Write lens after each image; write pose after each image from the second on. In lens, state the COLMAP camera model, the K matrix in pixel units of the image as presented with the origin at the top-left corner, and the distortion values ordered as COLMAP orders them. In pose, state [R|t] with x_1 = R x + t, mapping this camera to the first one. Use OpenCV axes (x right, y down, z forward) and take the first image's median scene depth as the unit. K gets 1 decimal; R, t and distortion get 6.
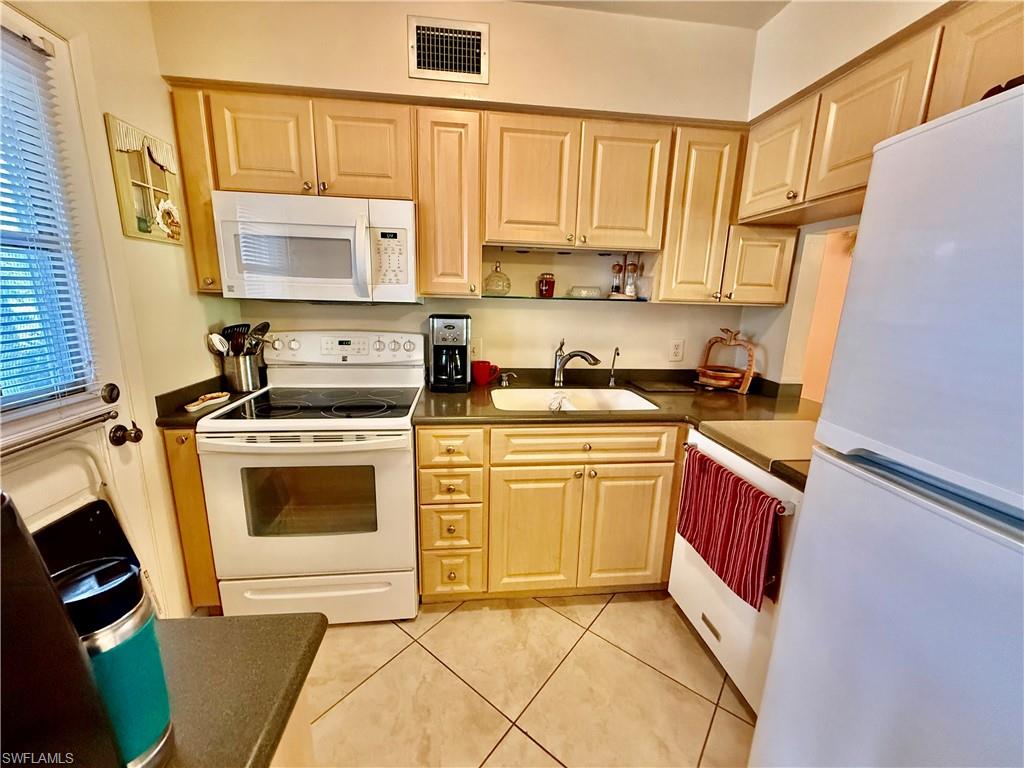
lens RADIAL K [[407.9, 0, 510.0], [0, 407.9, 383.9], [0, 0, 1]] dist [-0.000434, 0.000055]
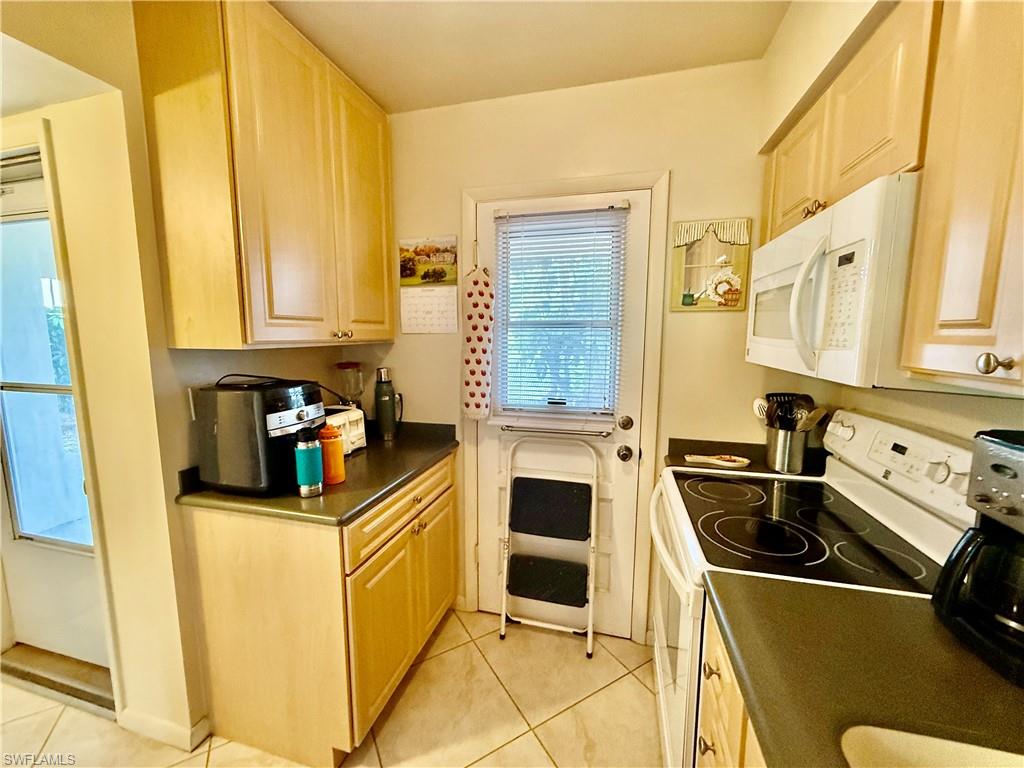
lens RADIAL K [[407.9, 0, 510.0], [0, 407.9, 383.9], [0, 0, 1]] dist [-0.000434, 0.000055]
pose [[-0.365310, 0.090899, -0.926437, 0.347908], [-0.207670, 0.962182, 0.176294, -0.200364], [0.907426, 0.256795, -0.332617, 0.779779]]
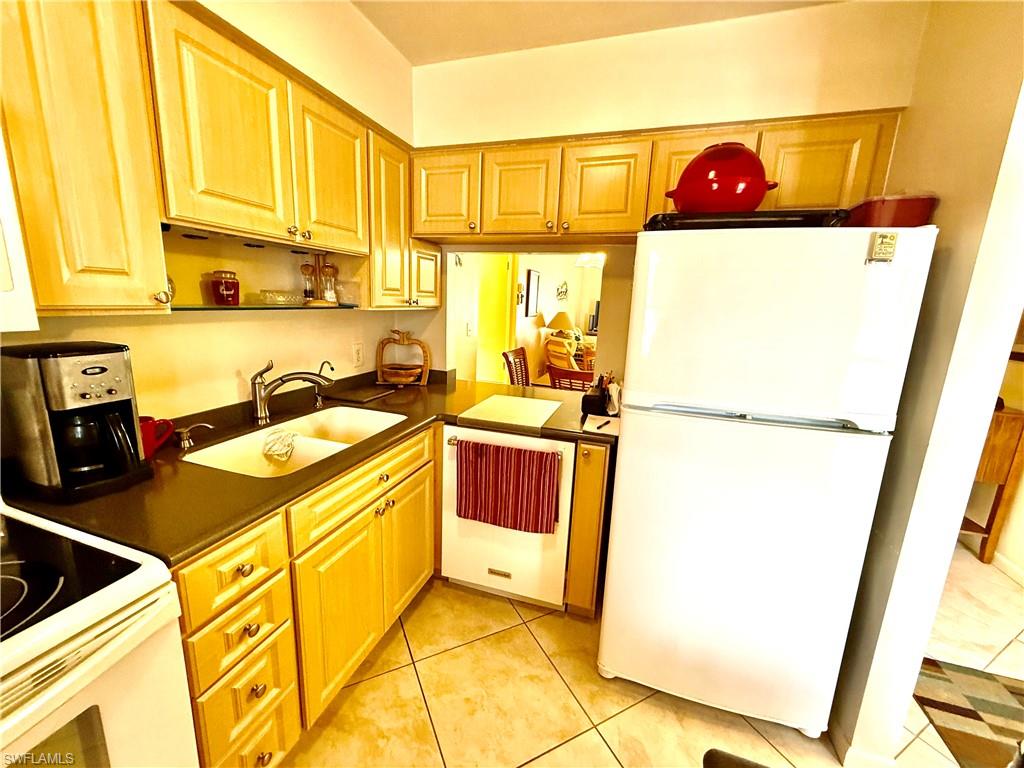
lens RADIAL K [[407.9, 0, 510.0], [0, 407.9, 383.9], [0, 0, 1]] dist [-0.000434, 0.000055]
pose [[0.417960, -0.192914, 0.887747, -0.424987], [0.163576, 0.977203, 0.135340, -0.115473], [-0.893618, 0.088647, 0.439988, 0.328059]]
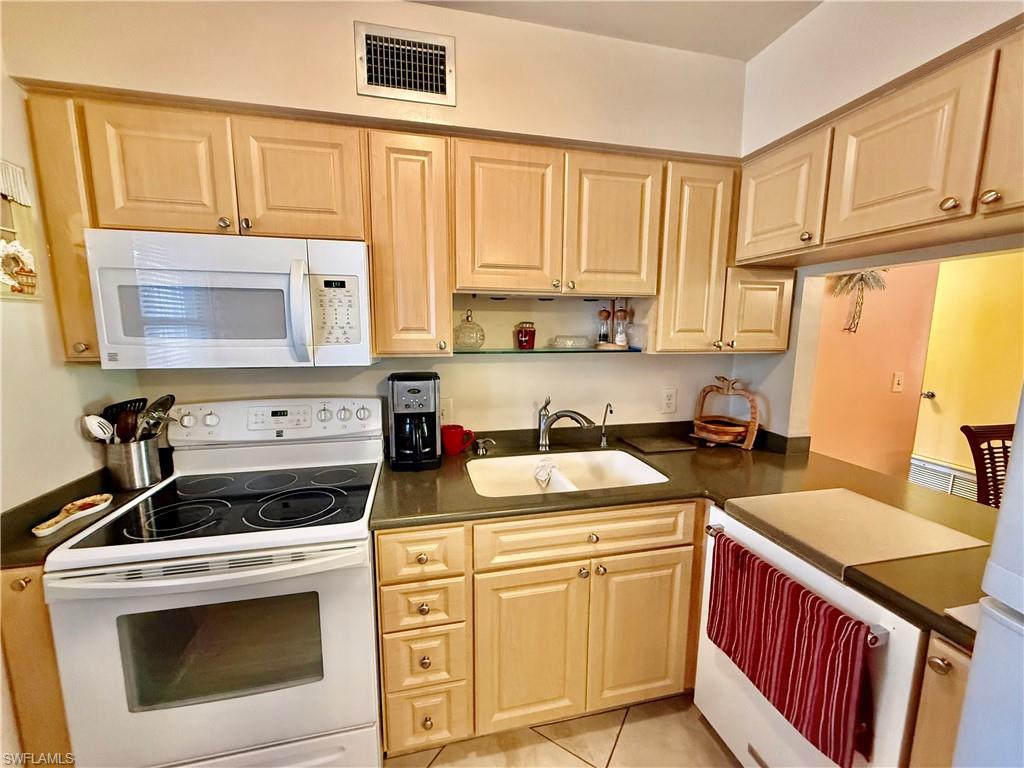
lens RADIAL K [[407.9, 0, 510.0], [0, 407.9, 383.9], [0, 0, 1]] dist [-0.000434, 0.000055]
pose [[0.993645, -0.035980, 0.106657, -0.047674], [0.043694, 0.996527, -0.070888, -0.094693], [-0.103736, 0.075098, 0.991766, 0.184193]]
